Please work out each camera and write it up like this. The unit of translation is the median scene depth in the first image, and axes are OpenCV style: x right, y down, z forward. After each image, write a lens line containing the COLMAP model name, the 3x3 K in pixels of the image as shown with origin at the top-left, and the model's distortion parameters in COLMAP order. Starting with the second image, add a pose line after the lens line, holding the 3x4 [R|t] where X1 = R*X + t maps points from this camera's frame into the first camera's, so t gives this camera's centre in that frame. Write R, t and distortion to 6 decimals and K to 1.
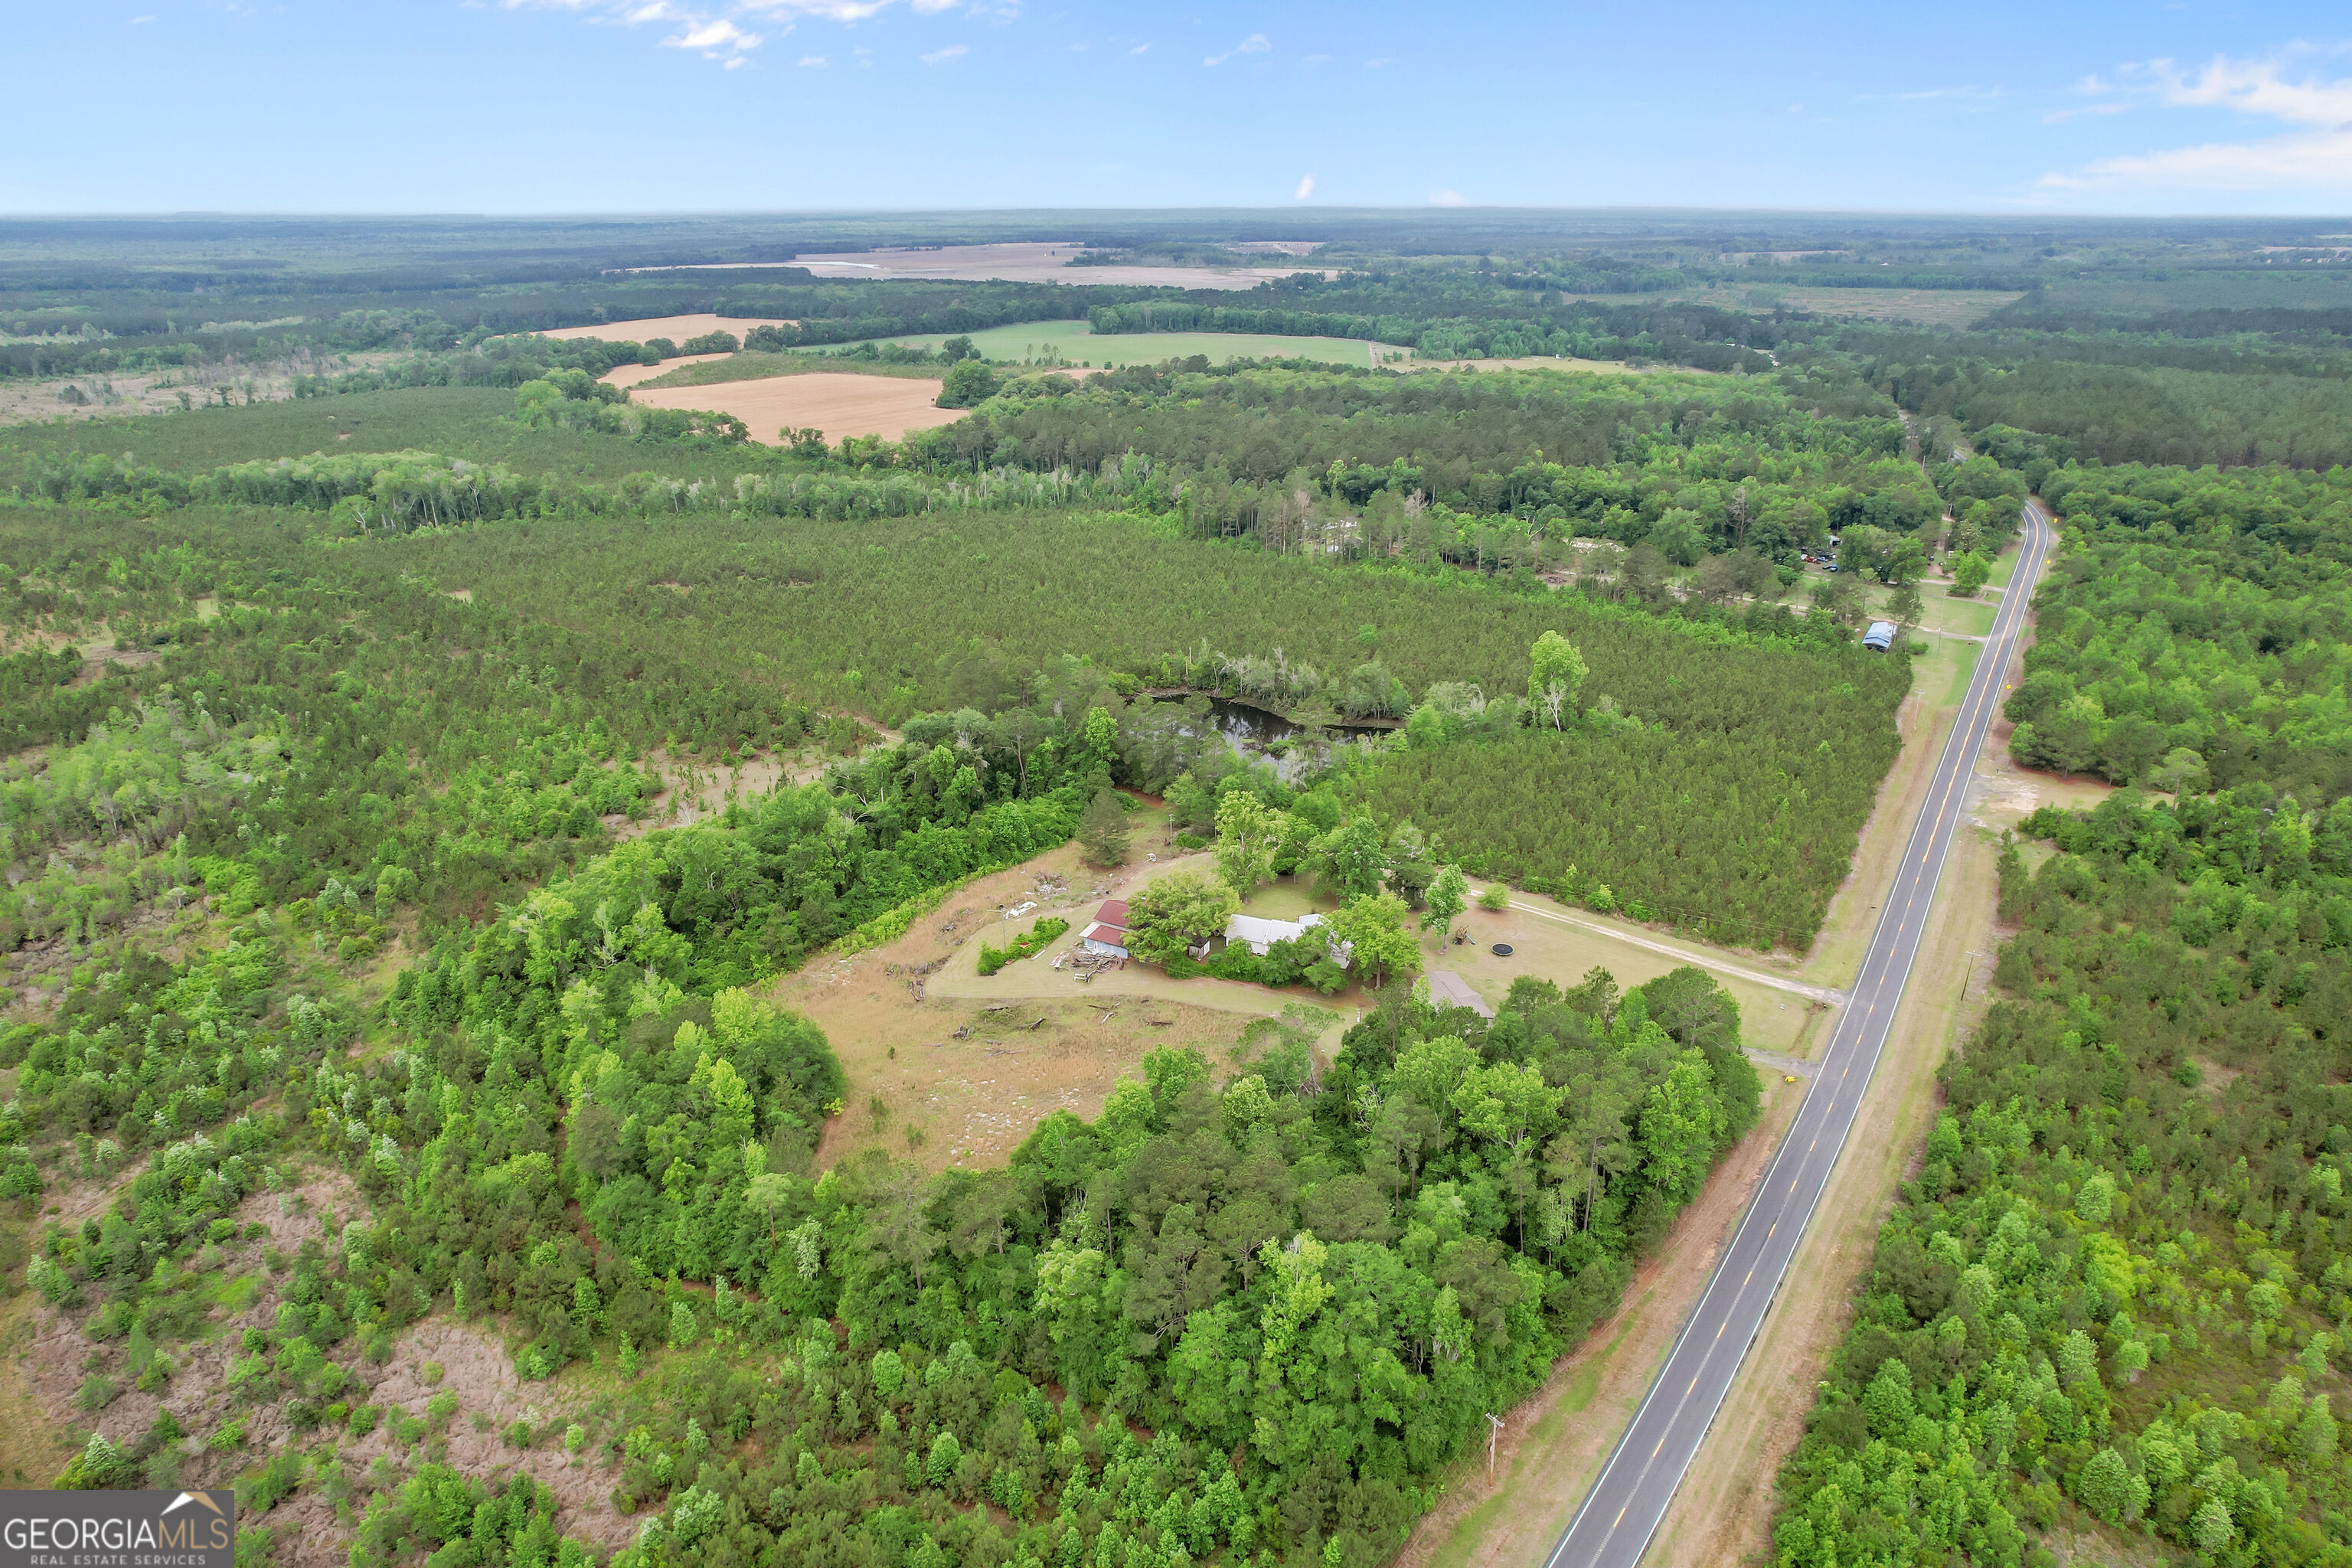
lens RADIAL K [[1533.0, 0, 1180.0], [0, 1533.0, 747.5], [0, 0, 1]] dist [-0.081195, 0.085019]
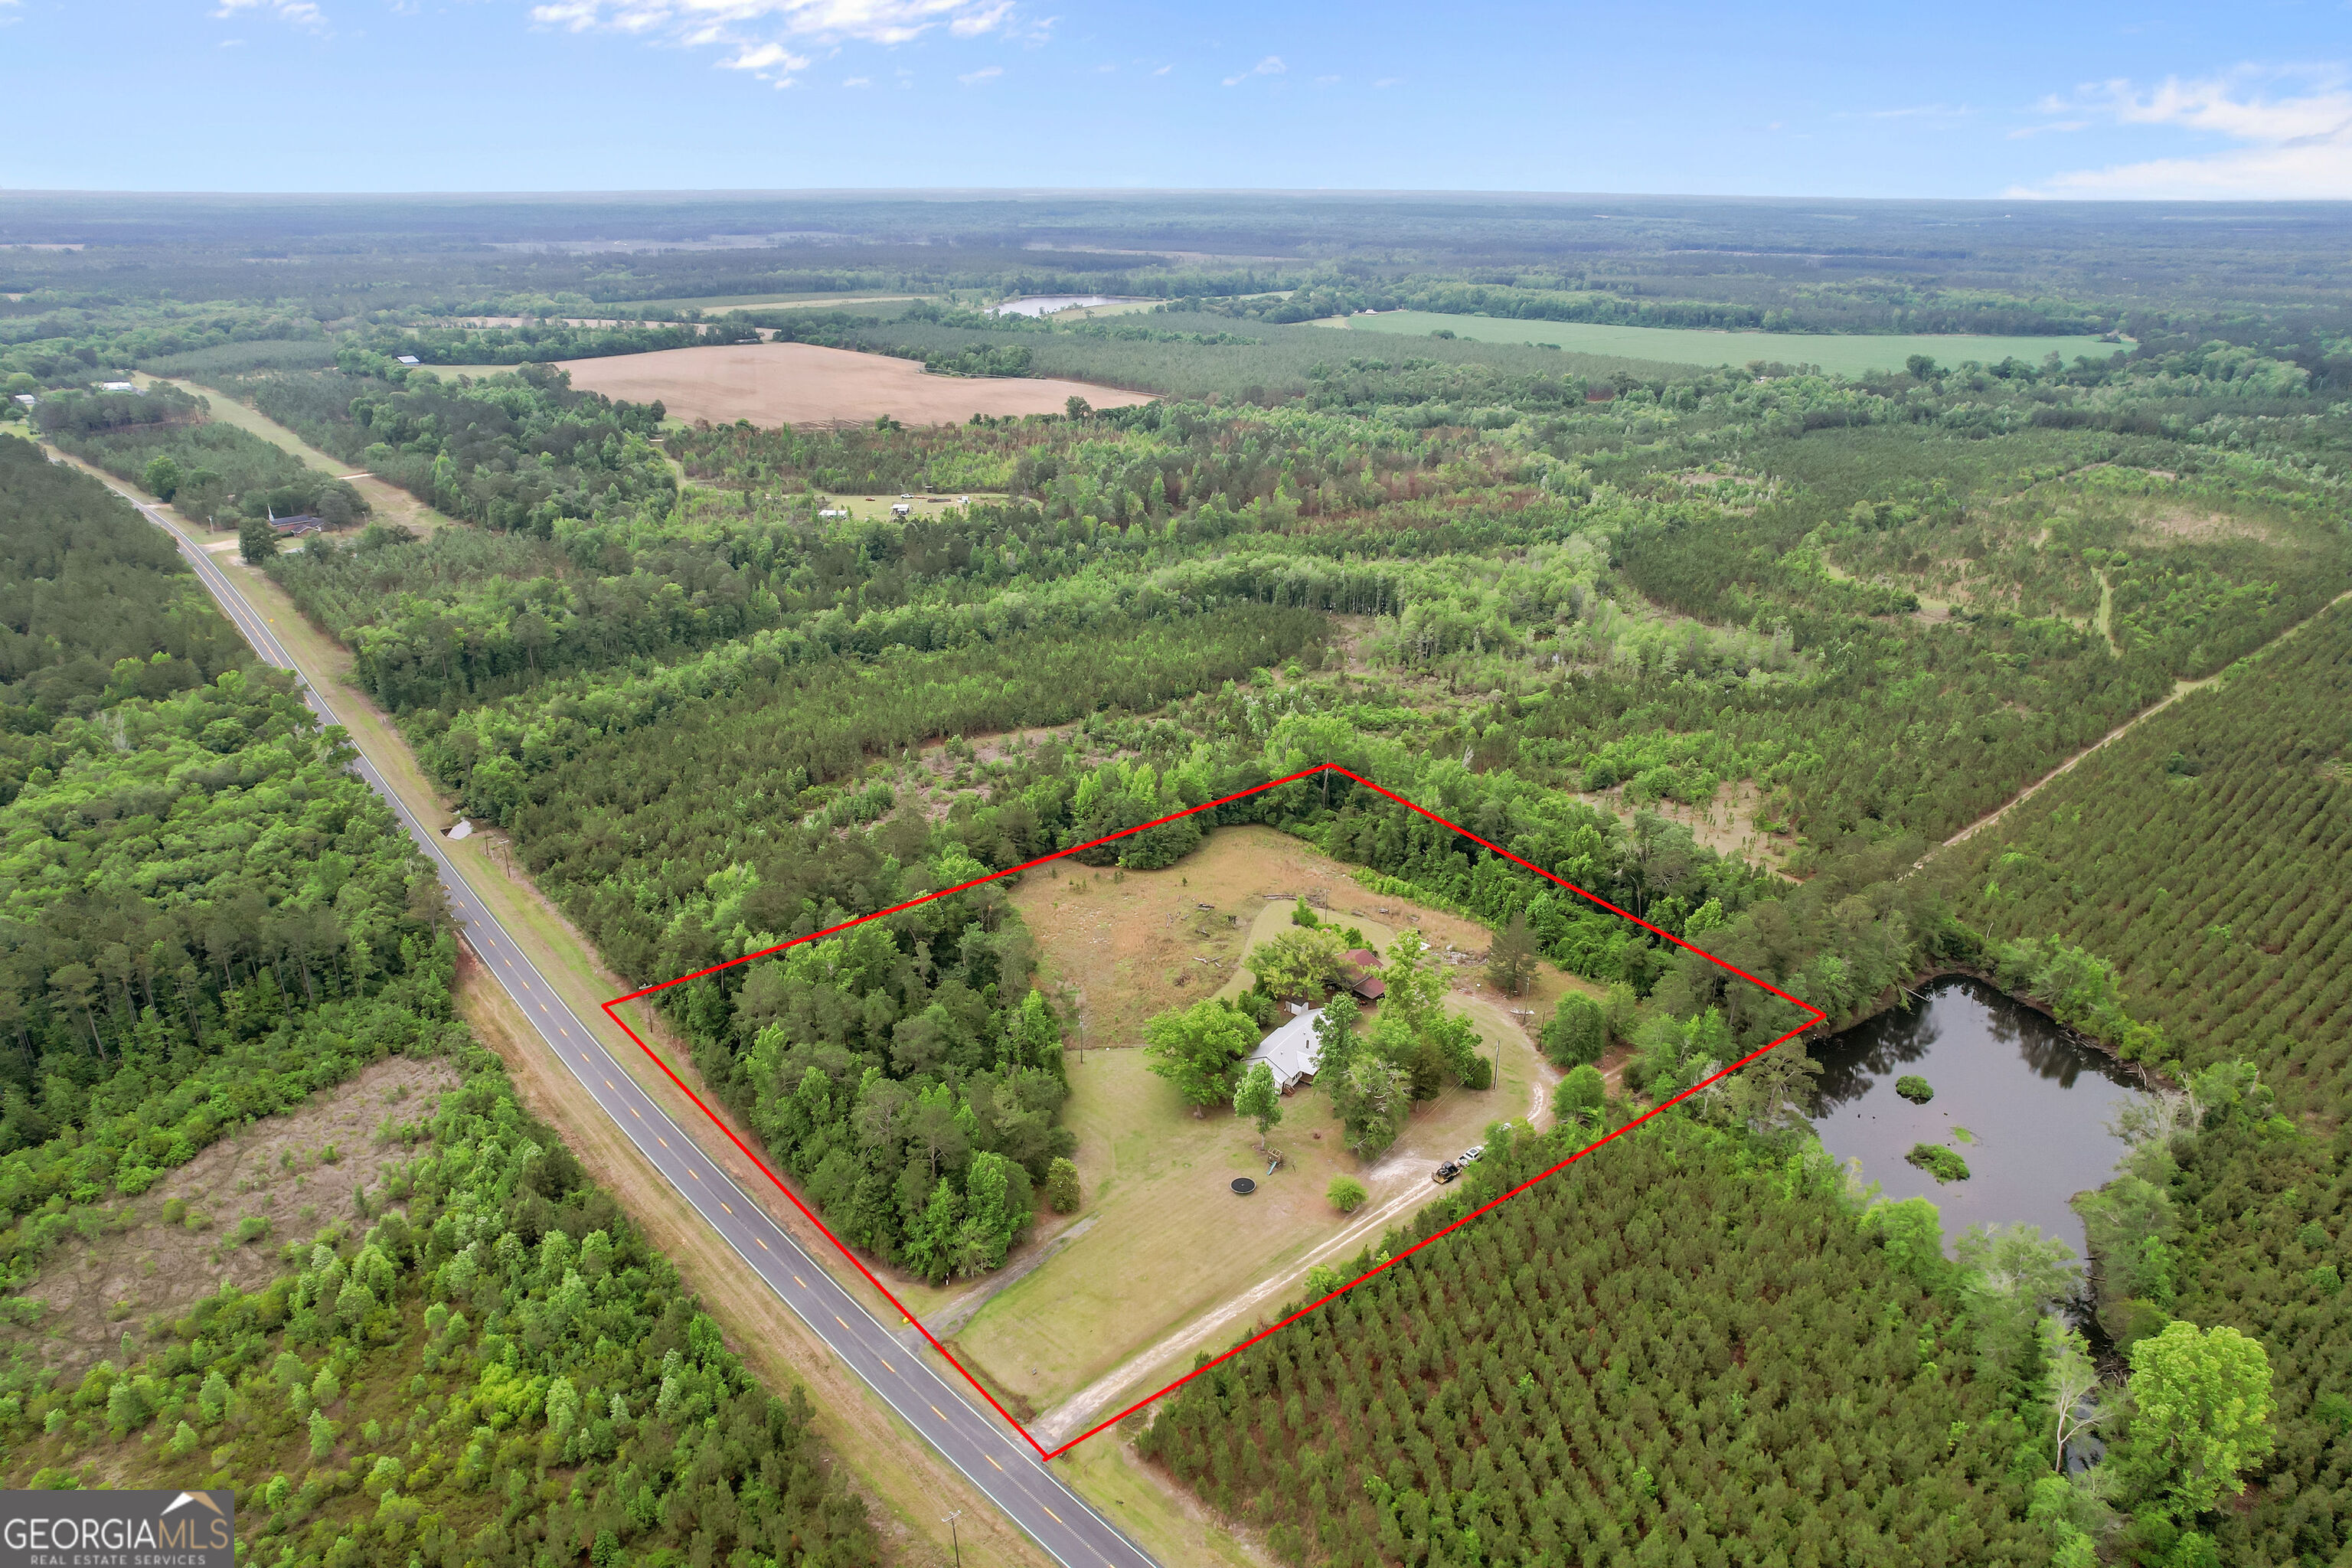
lens RADIAL K [[1518.1, 0, 1176.2], [0, 1518.1, 836.6], [0, 0, 1]] dist [-0.071888, 0.069100]
pose [[-0.232686, 0.397599, -0.887565, 0.398739], [-0.339610, 0.821948, 0.457238, -0.179387], [0.911330, 0.407819, -0.056227, 0.416854]]
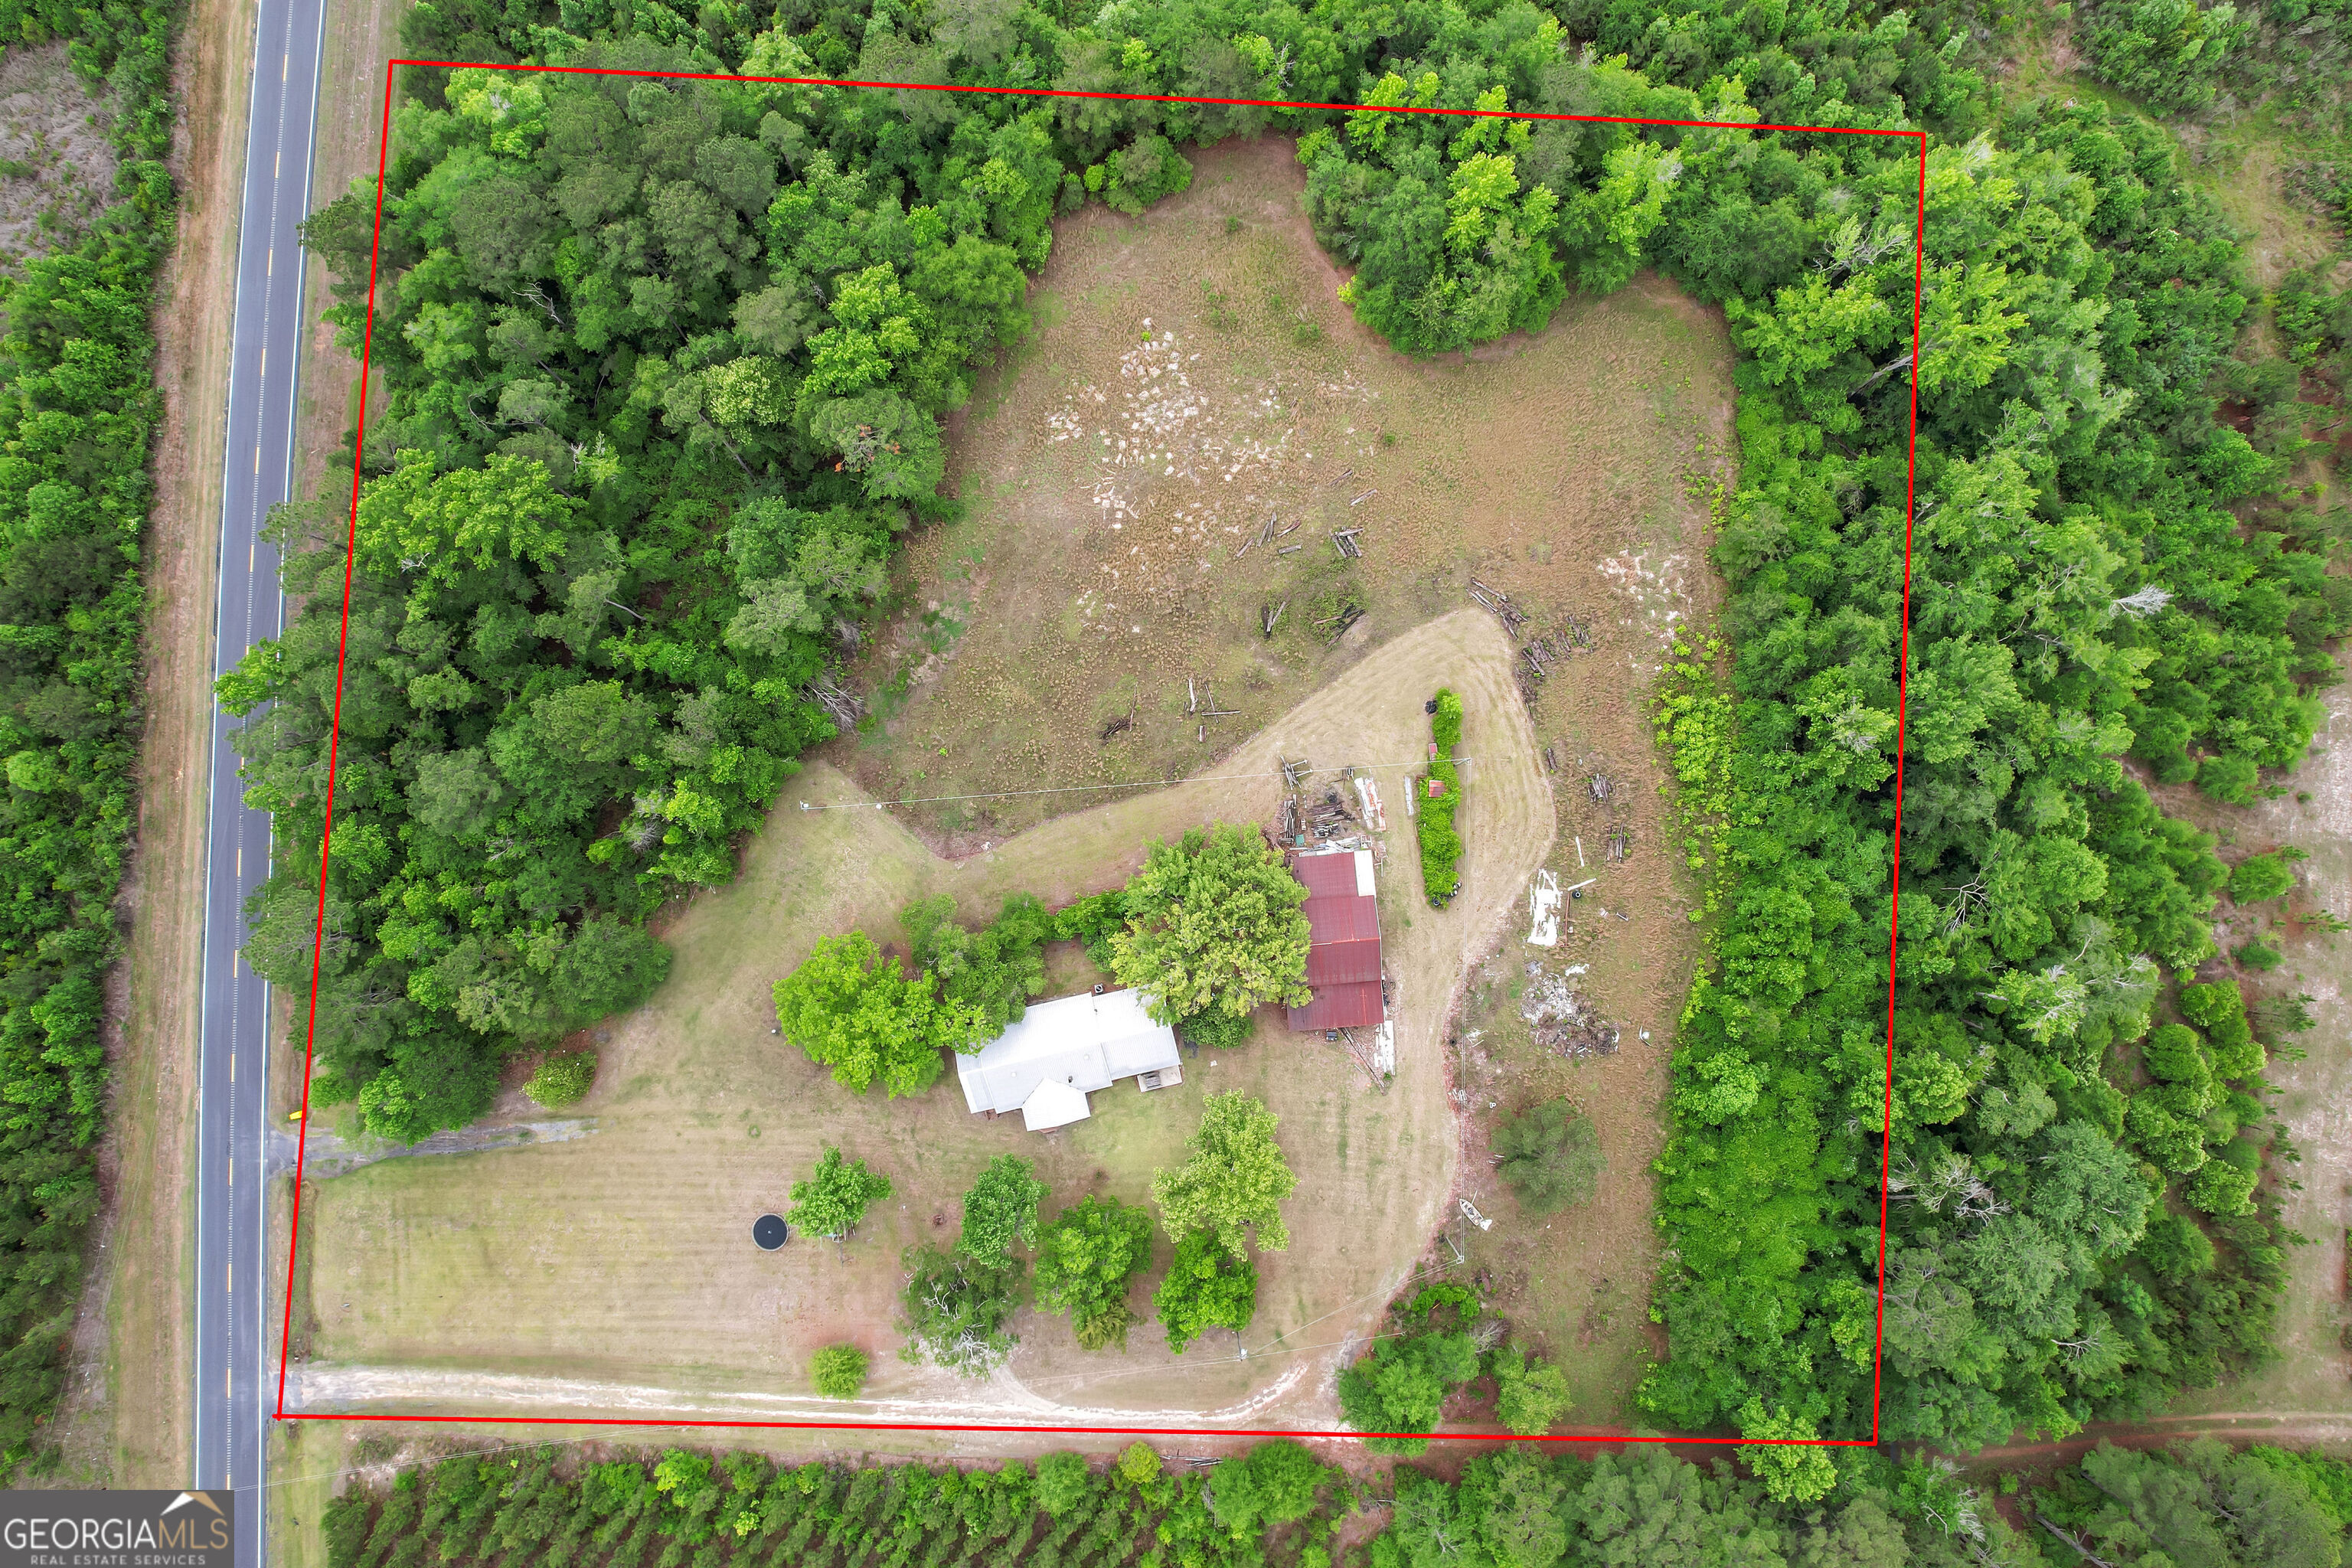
lens RADIAL K [[1533.0, 0, 1180.0], [0, 1533.0, 747.5], [0, 0, 1]] dist [-0.081195, 0.085019]
pose [[-0.824629, 0.565461, -0.015504, -0.008816], [-0.184934, -0.243590, 0.952084, -0.186915], [0.534590, 0.787983, 0.305444, 0.336422]]
